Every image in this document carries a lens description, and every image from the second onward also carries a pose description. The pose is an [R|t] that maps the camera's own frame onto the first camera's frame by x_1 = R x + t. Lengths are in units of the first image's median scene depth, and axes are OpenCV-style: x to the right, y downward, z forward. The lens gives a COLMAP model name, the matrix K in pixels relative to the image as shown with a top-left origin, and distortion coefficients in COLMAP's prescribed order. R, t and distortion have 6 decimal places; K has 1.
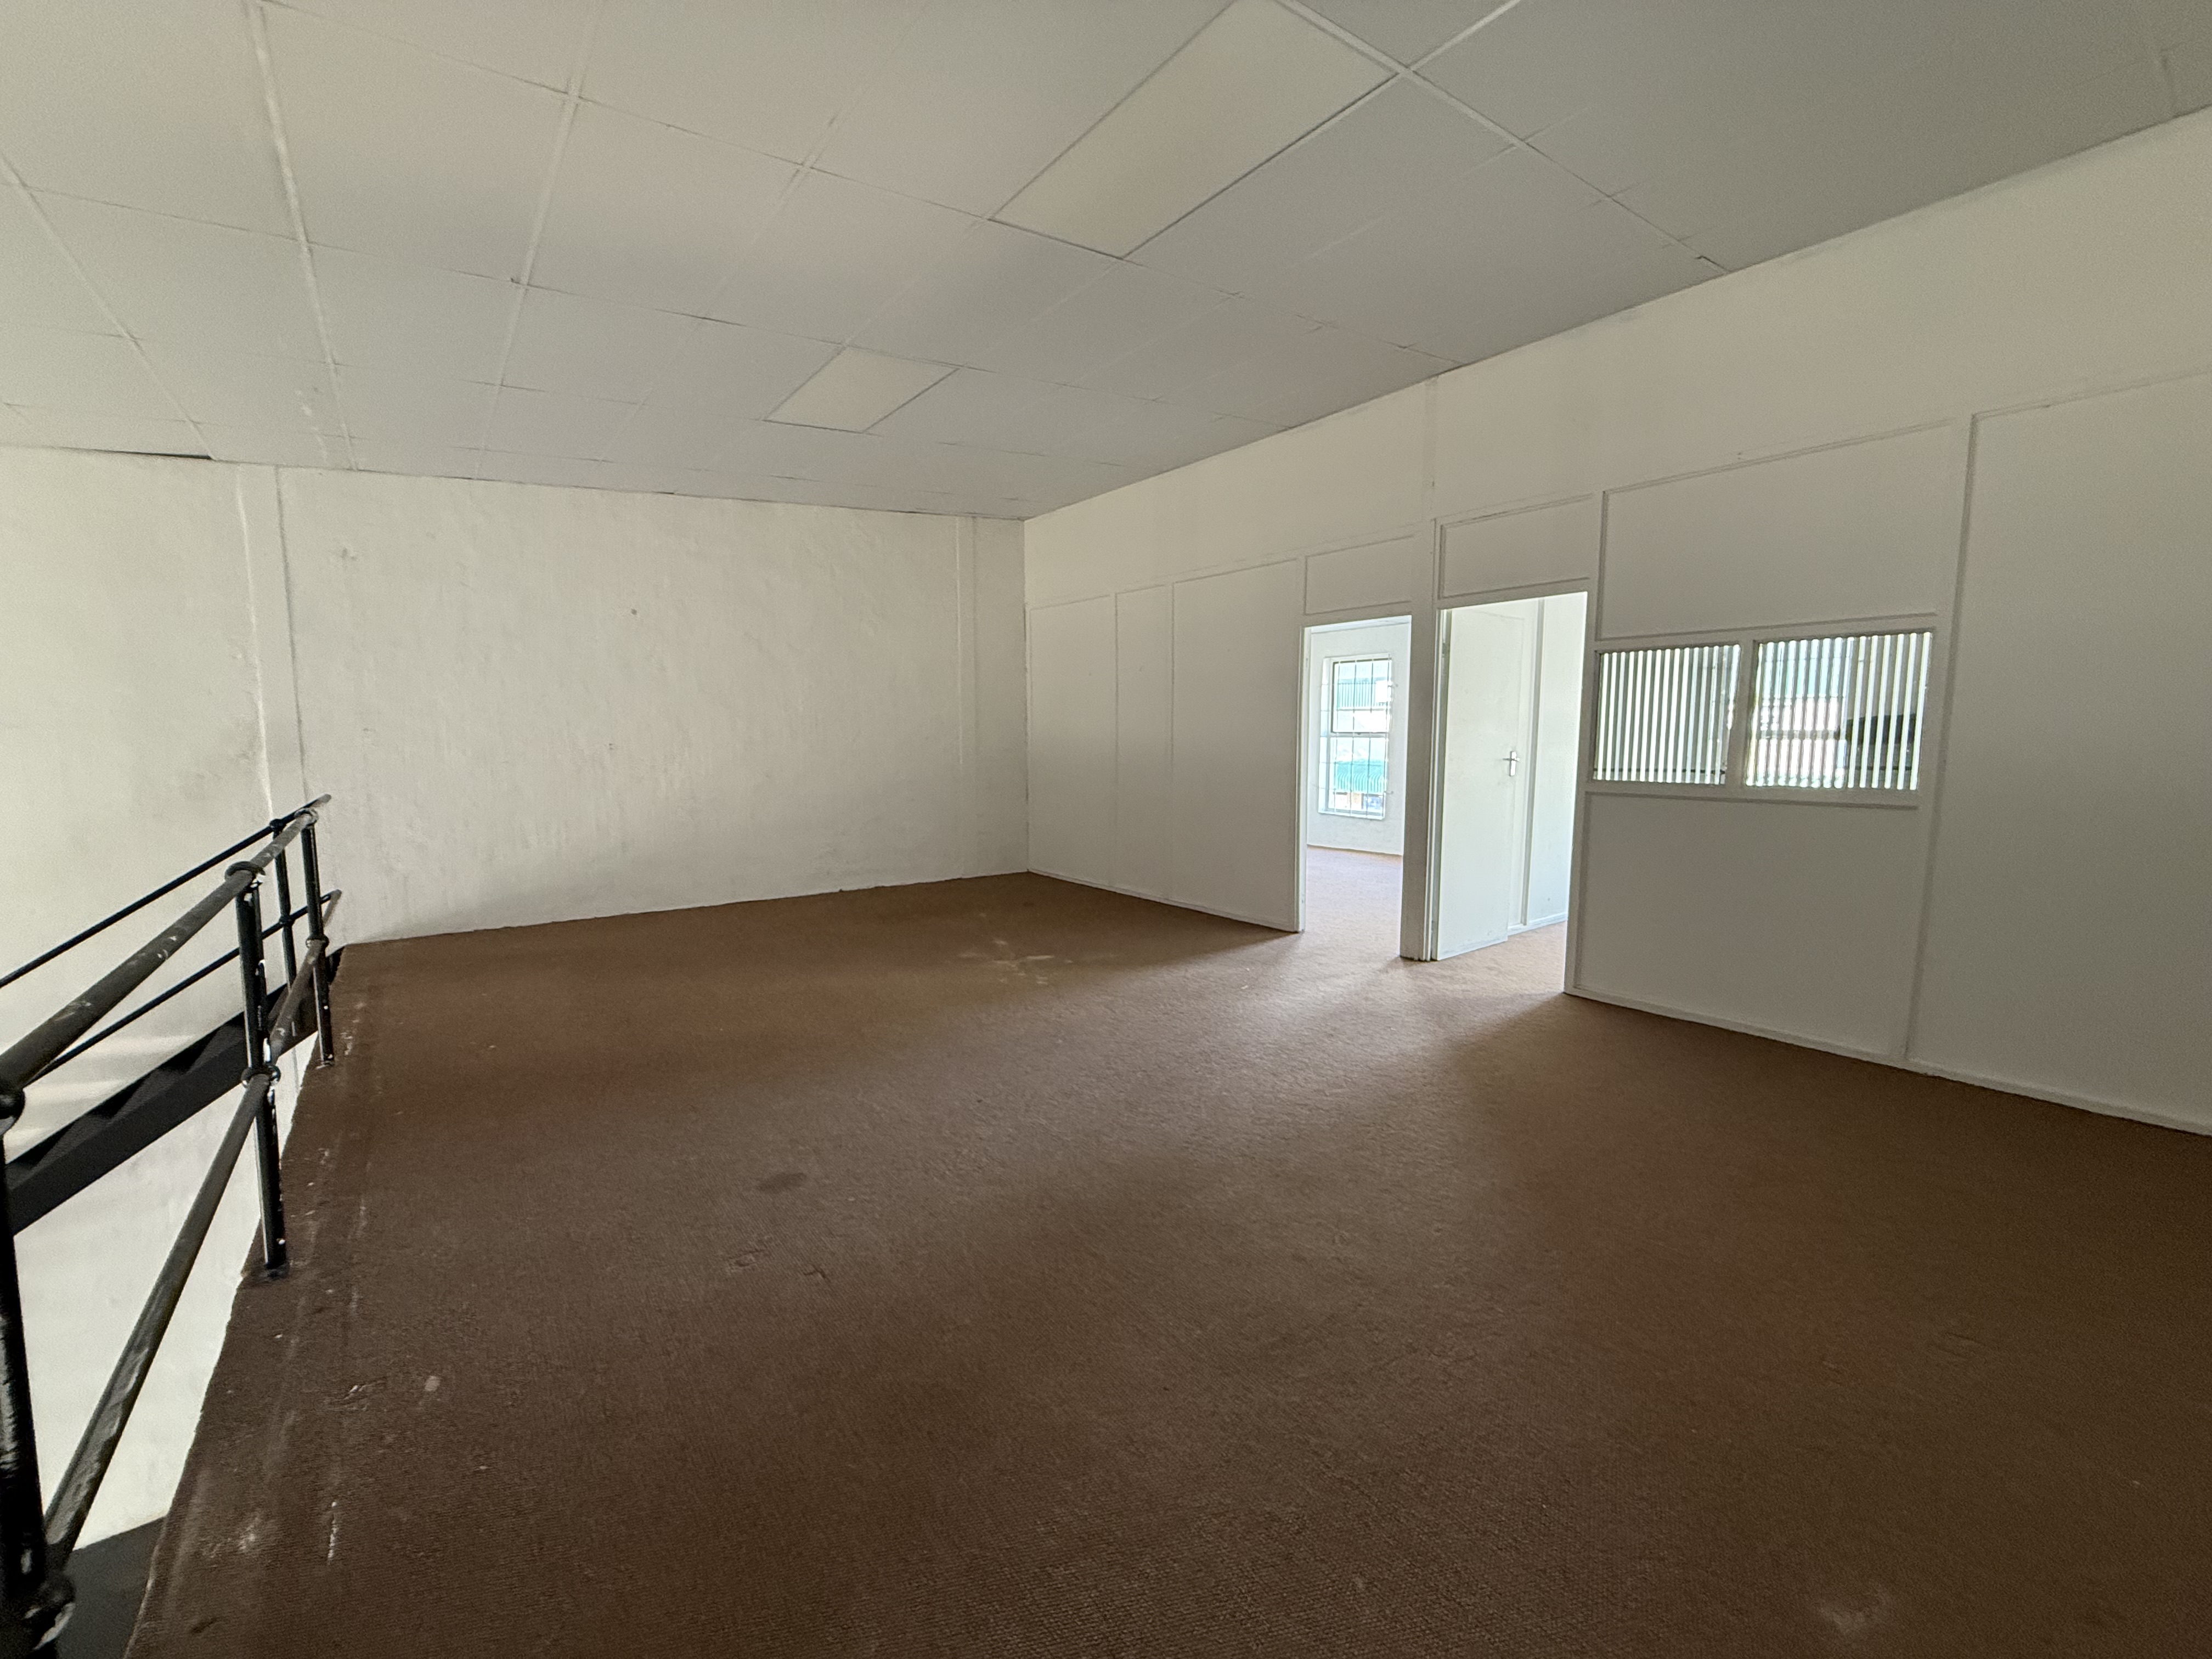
lens RADIAL K [[879.2, 0, 1098.3], [0, 879.2, 833.7], [0, 0, 1]] dist [0.000211, -0.000392]
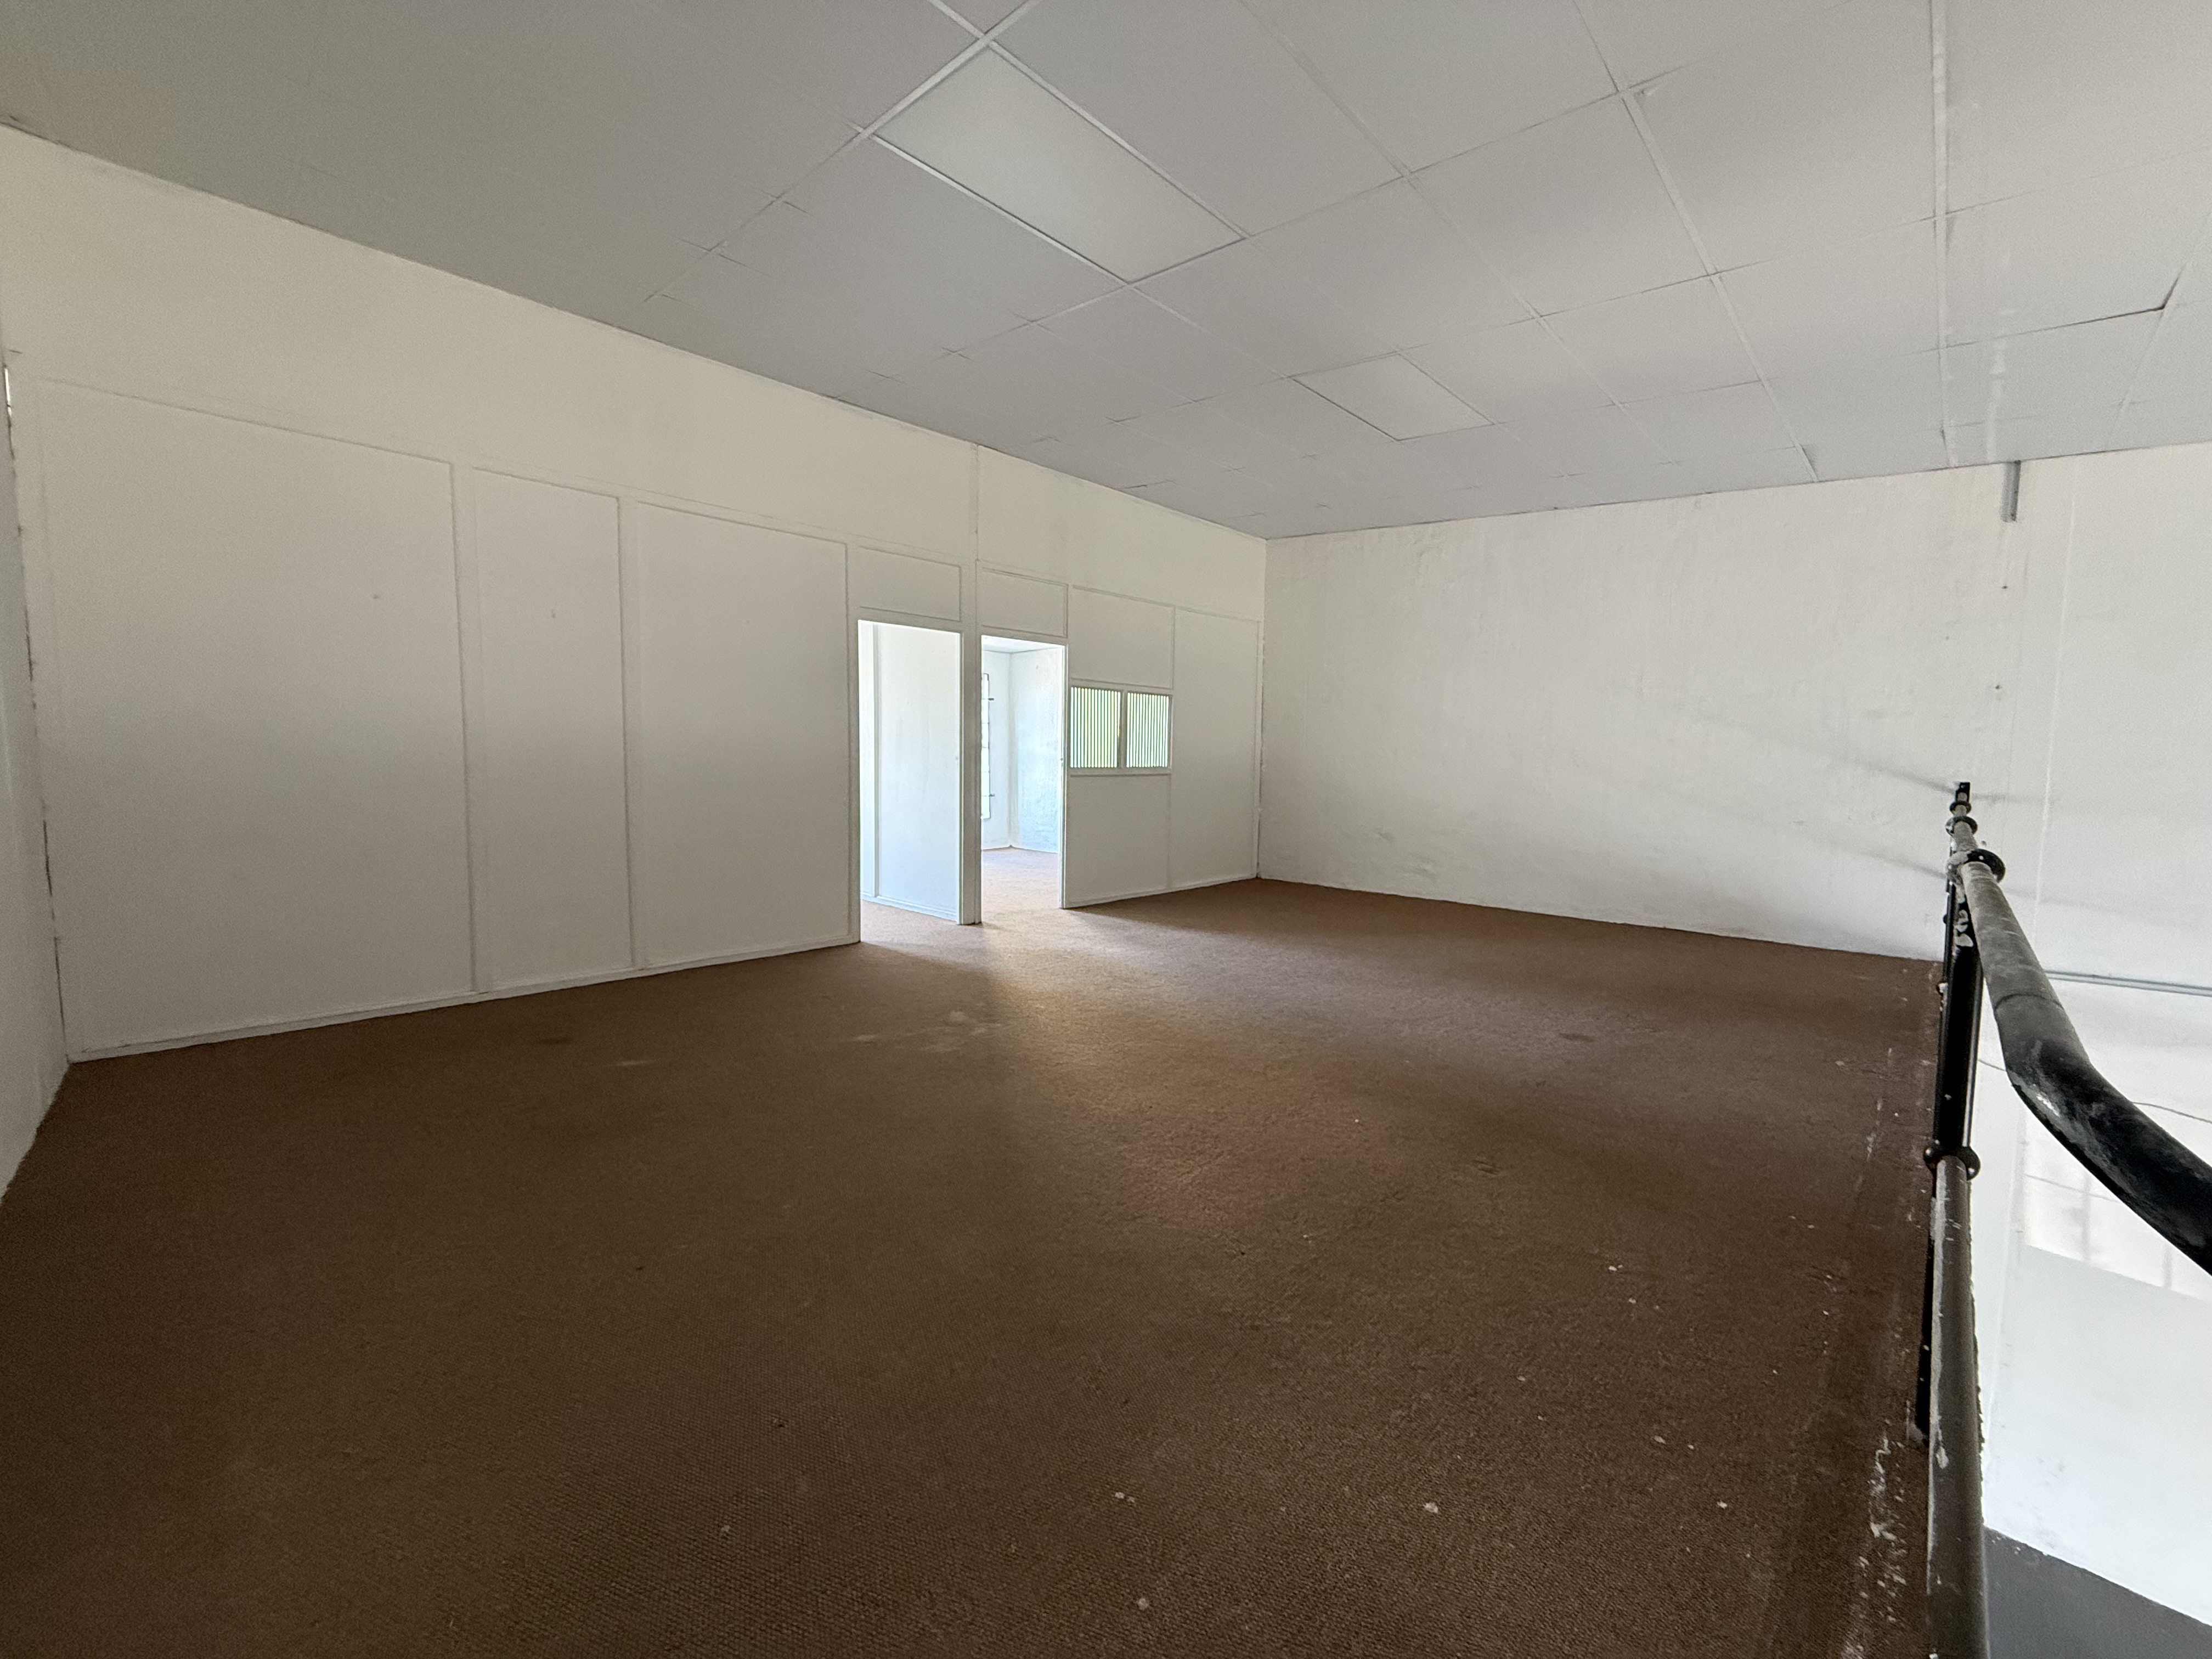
lens RADIAL K [[879.2, 0, 1098.3], [0, 879.2, 833.7], [0, 0, 1]] dist [0.000211, -0.000392]
pose [[-0.136417, -0.089440, 0.986606, -0.940988], [0.105557, 0.988934, 0.104247, -0.093637], [-0.985012, 0.118364, -0.125466, 1.096866]]
